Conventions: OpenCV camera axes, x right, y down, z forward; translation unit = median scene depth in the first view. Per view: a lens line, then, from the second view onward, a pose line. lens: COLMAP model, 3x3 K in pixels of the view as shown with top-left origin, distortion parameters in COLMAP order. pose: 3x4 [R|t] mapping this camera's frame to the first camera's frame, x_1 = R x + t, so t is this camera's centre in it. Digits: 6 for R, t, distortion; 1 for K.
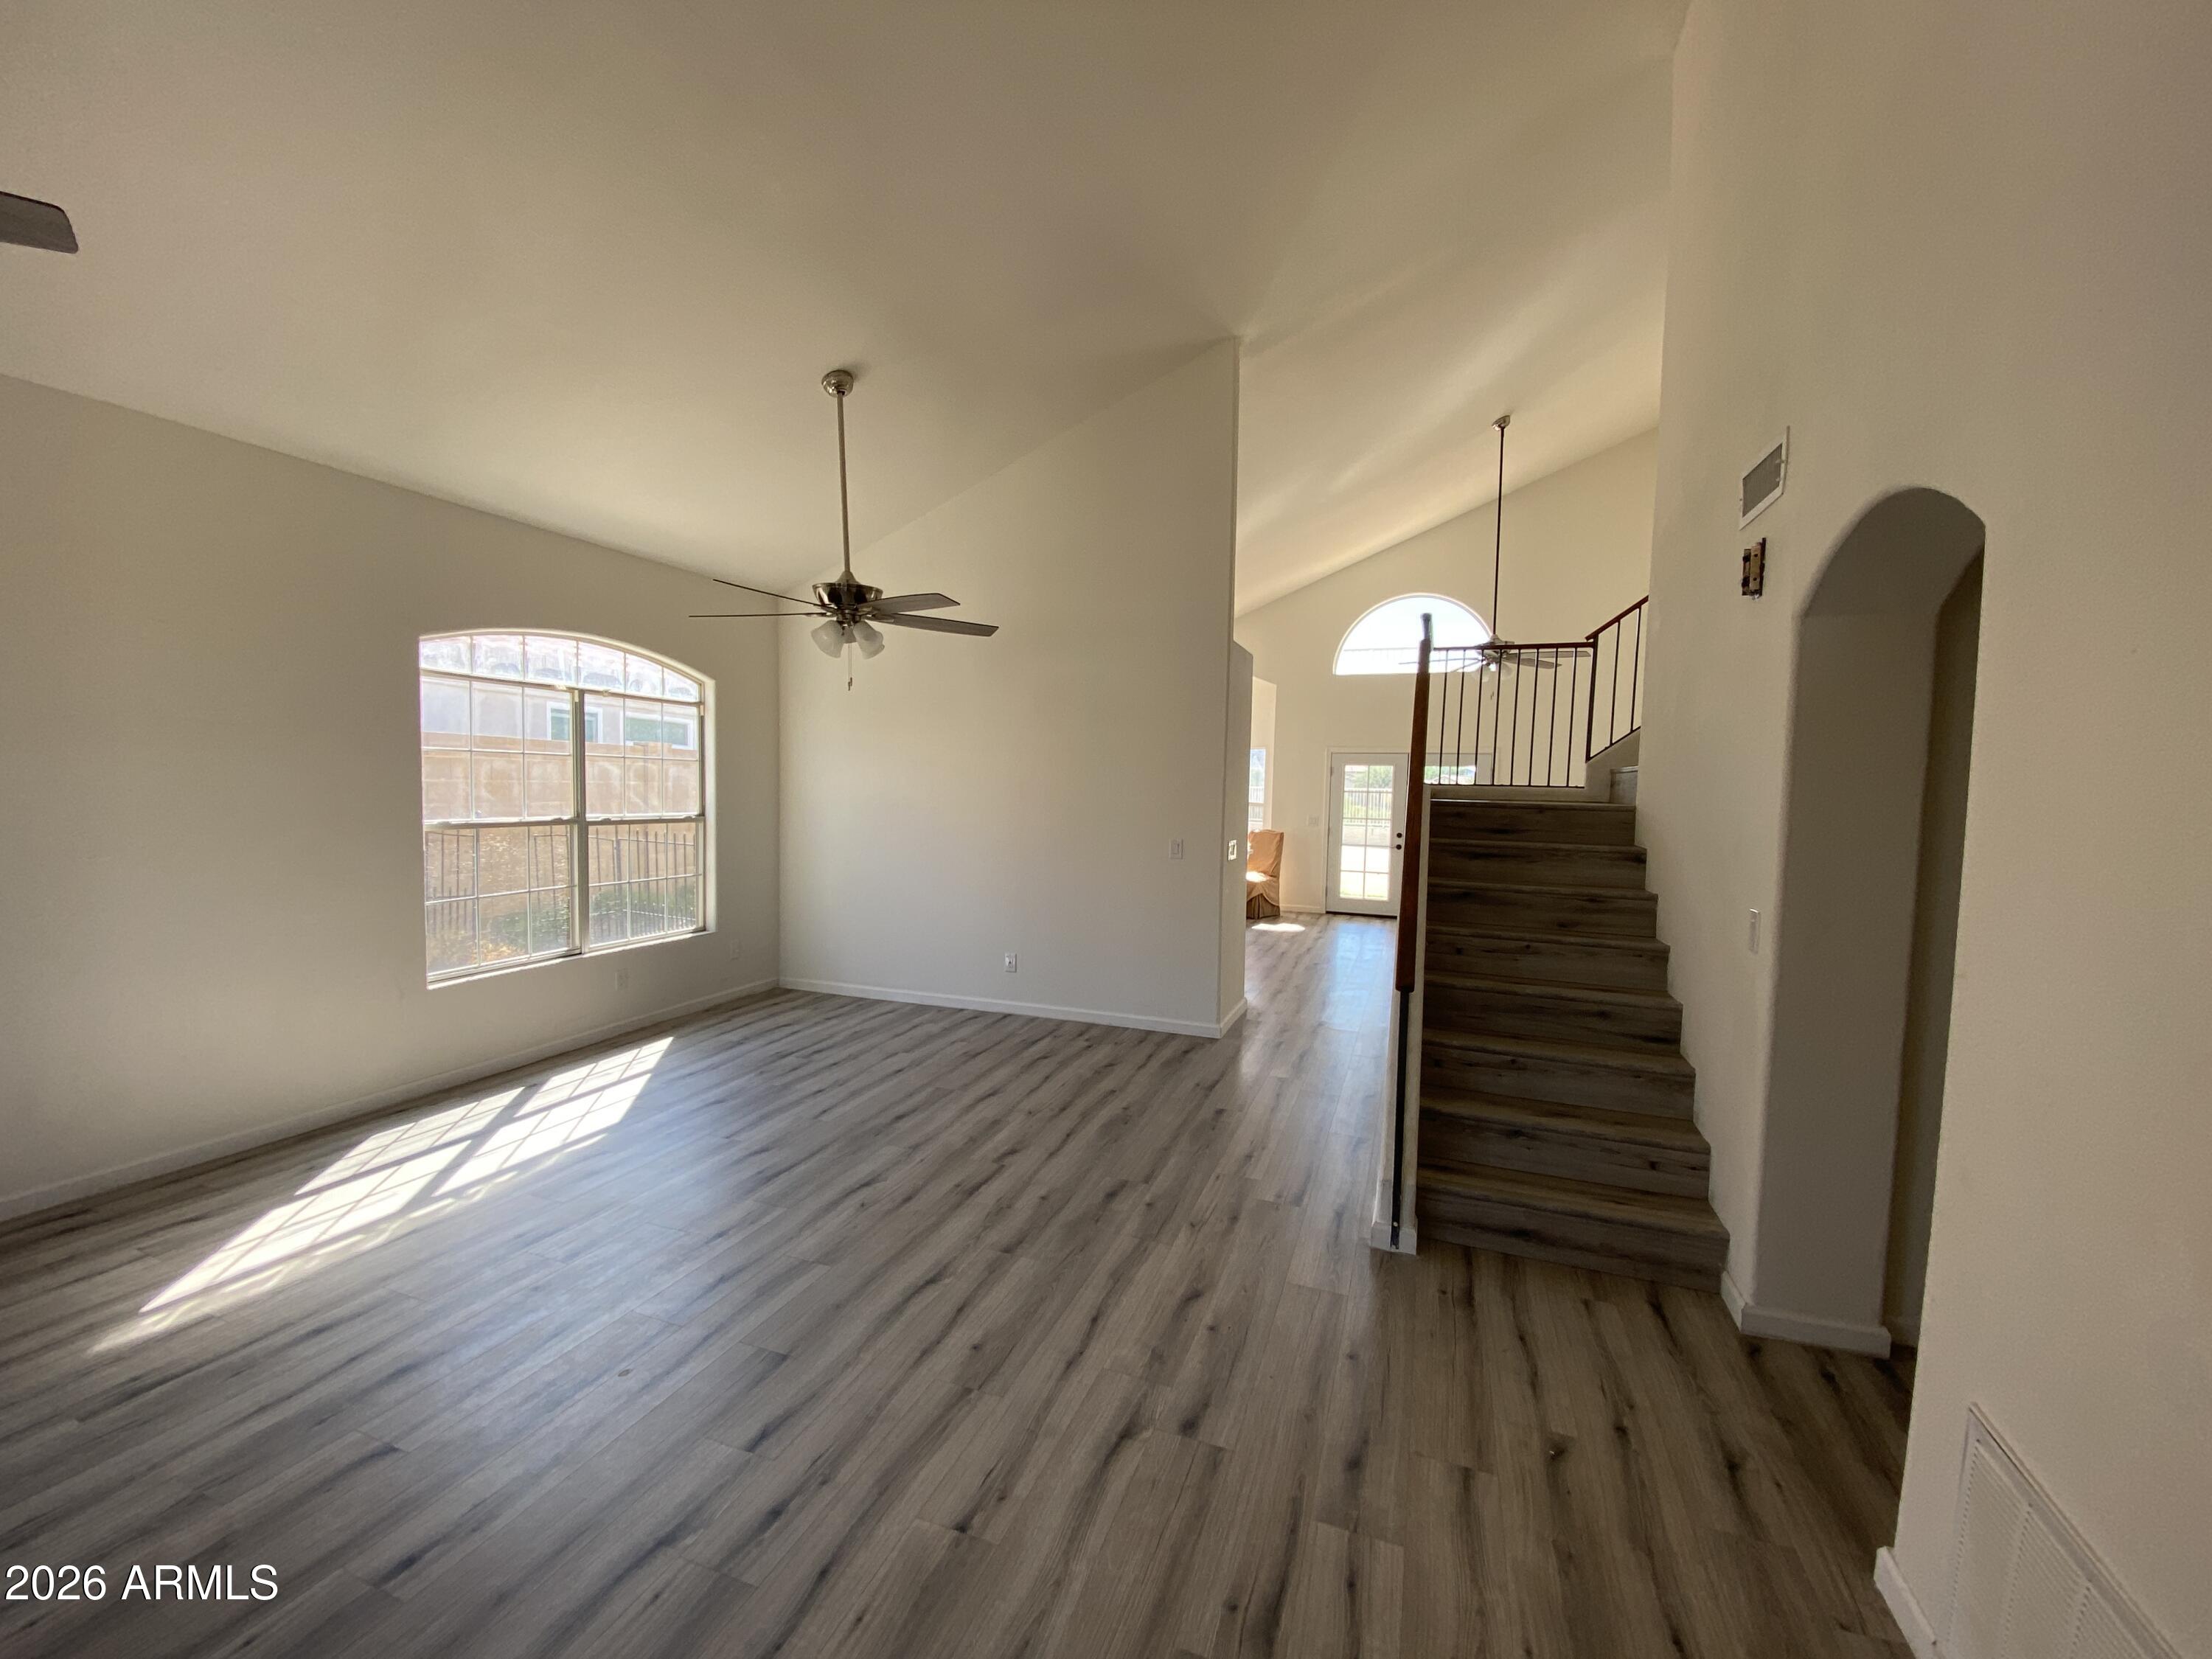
lens RADIAL K [[908.1, 0, 1106.0], [0, 908.1, 829.5], [0, 0, 1]] dist [0.046214, -0.030667]
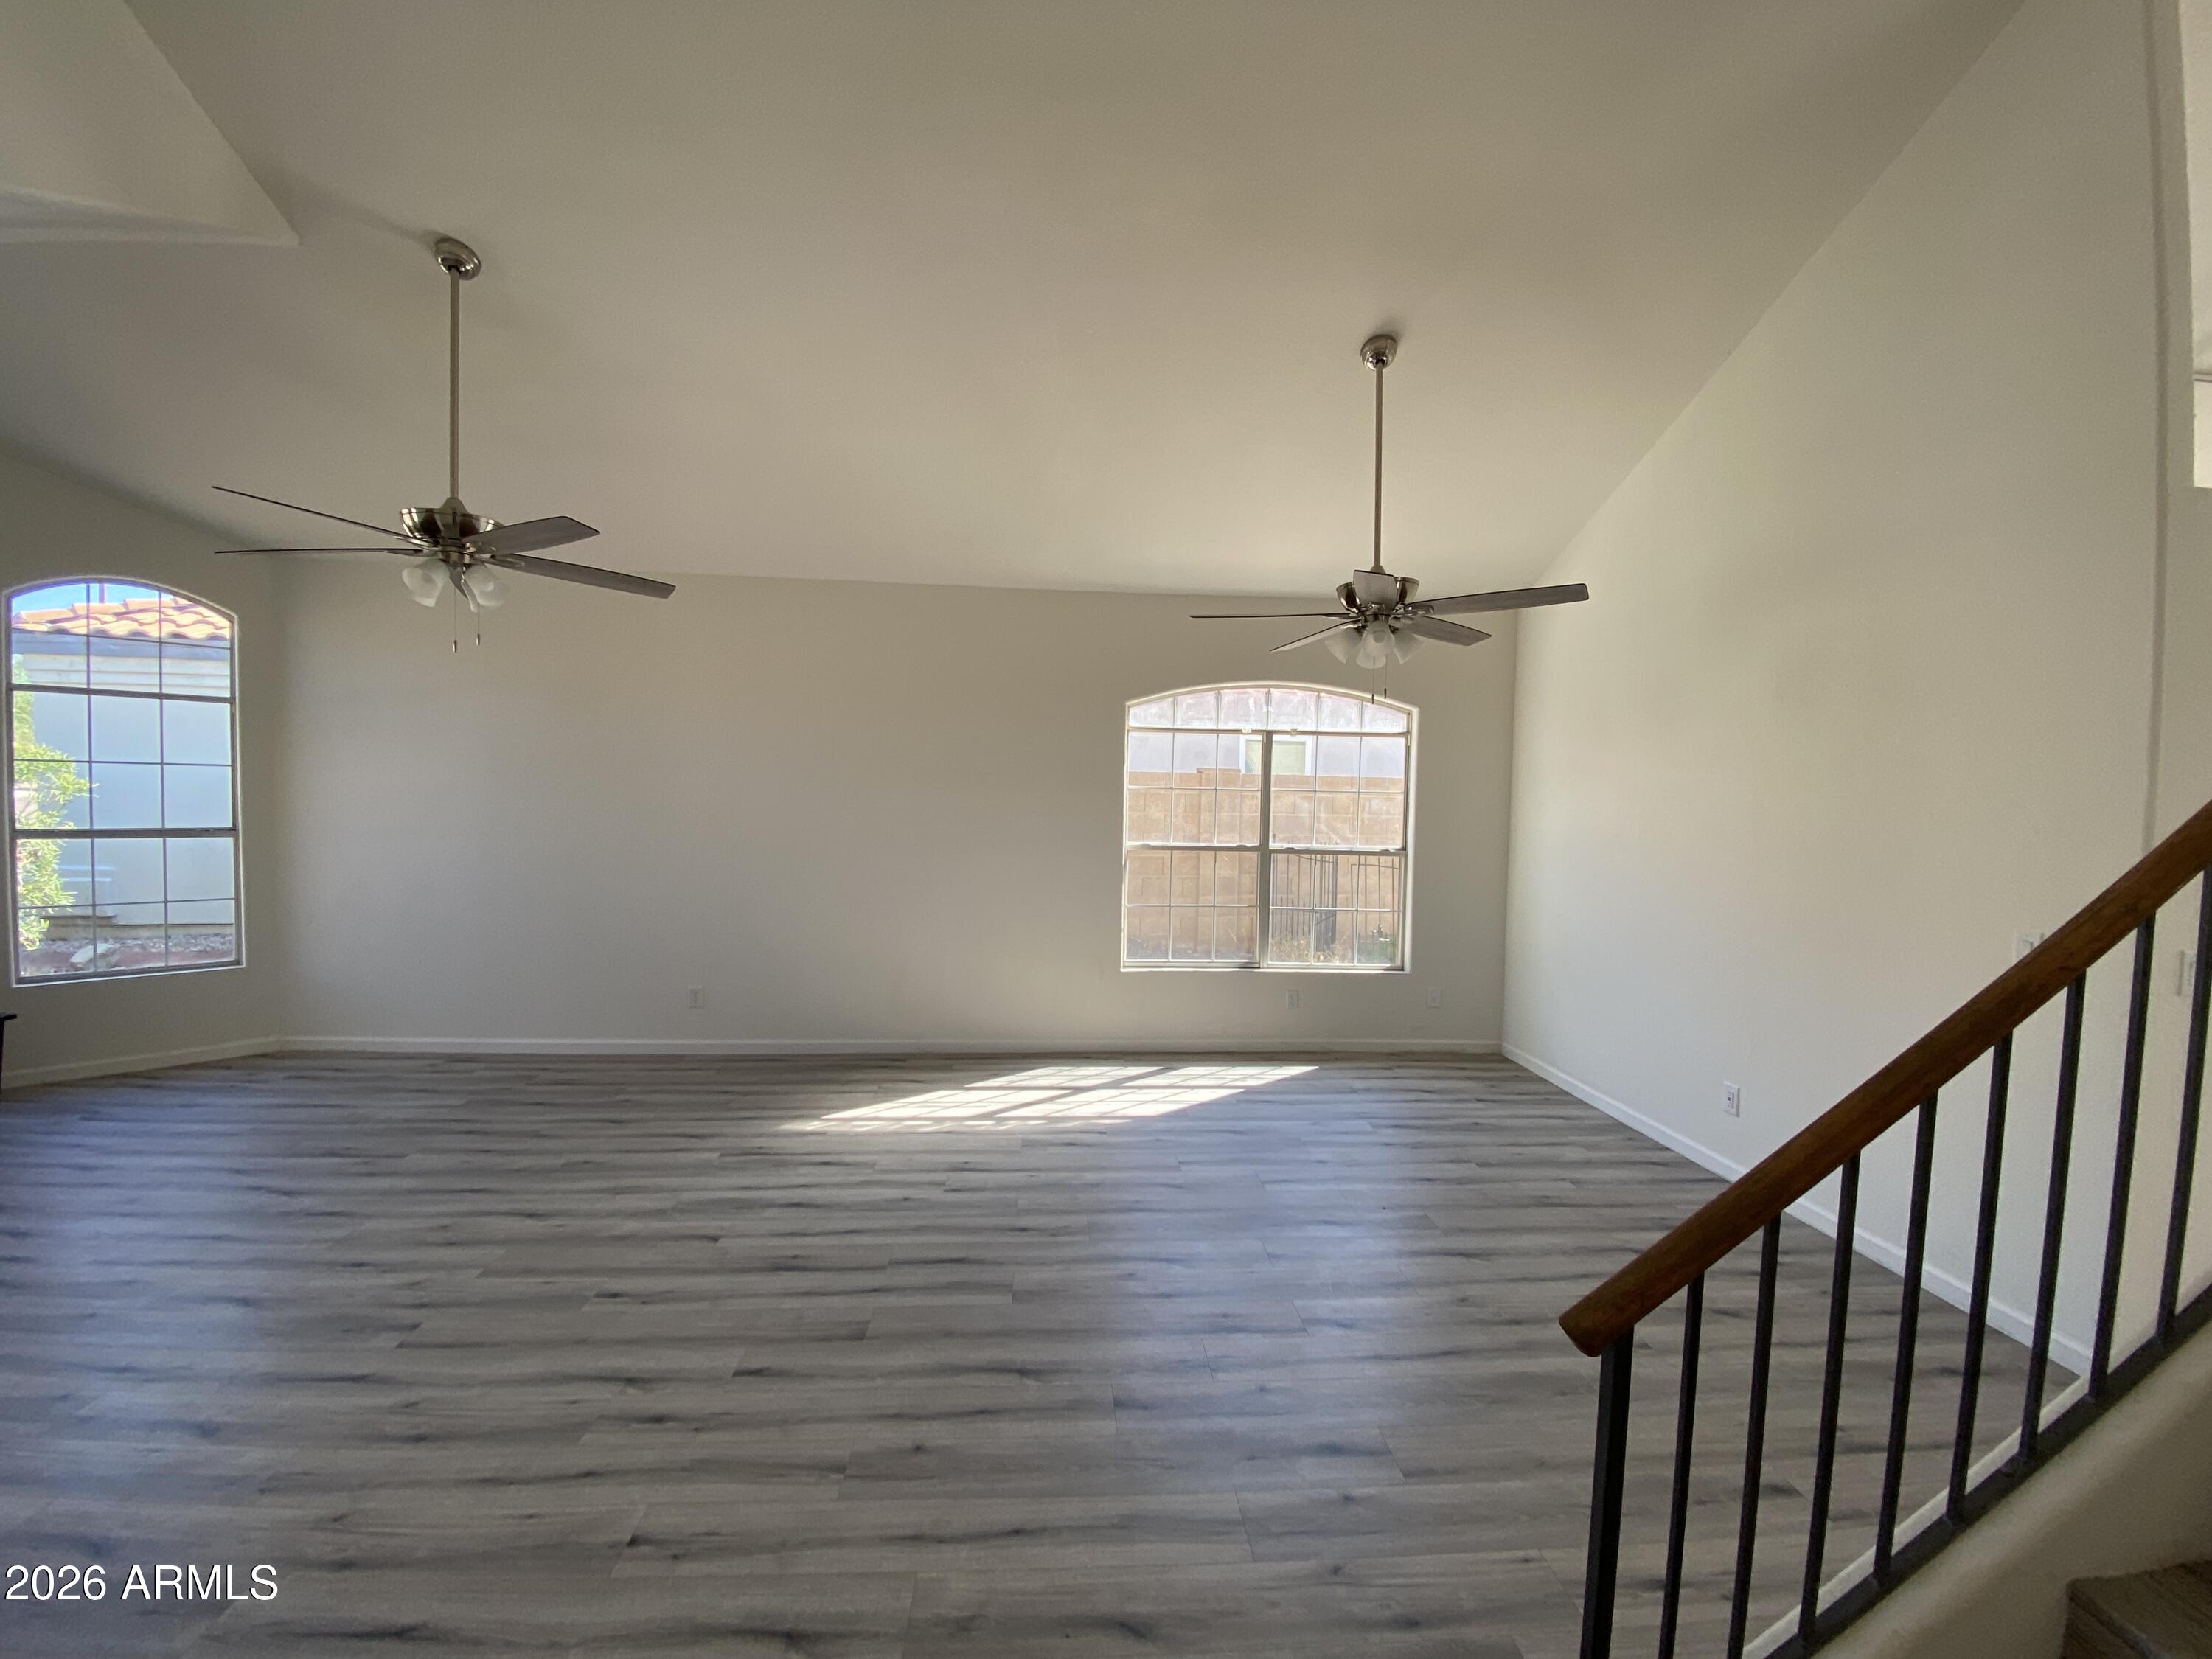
lens RADIAL K [[908.1, 0, 1106.0], [0, 908.1, 829.5], [0, 0, 1]] dist [0.046214, -0.030667]
pose [[0.393376, 0.017890, -0.919204, 0.380541], [-0.055535, 0.998447, -0.004334, -0.018151], [0.917699, 0.052753, 0.393759, 0.409354]]
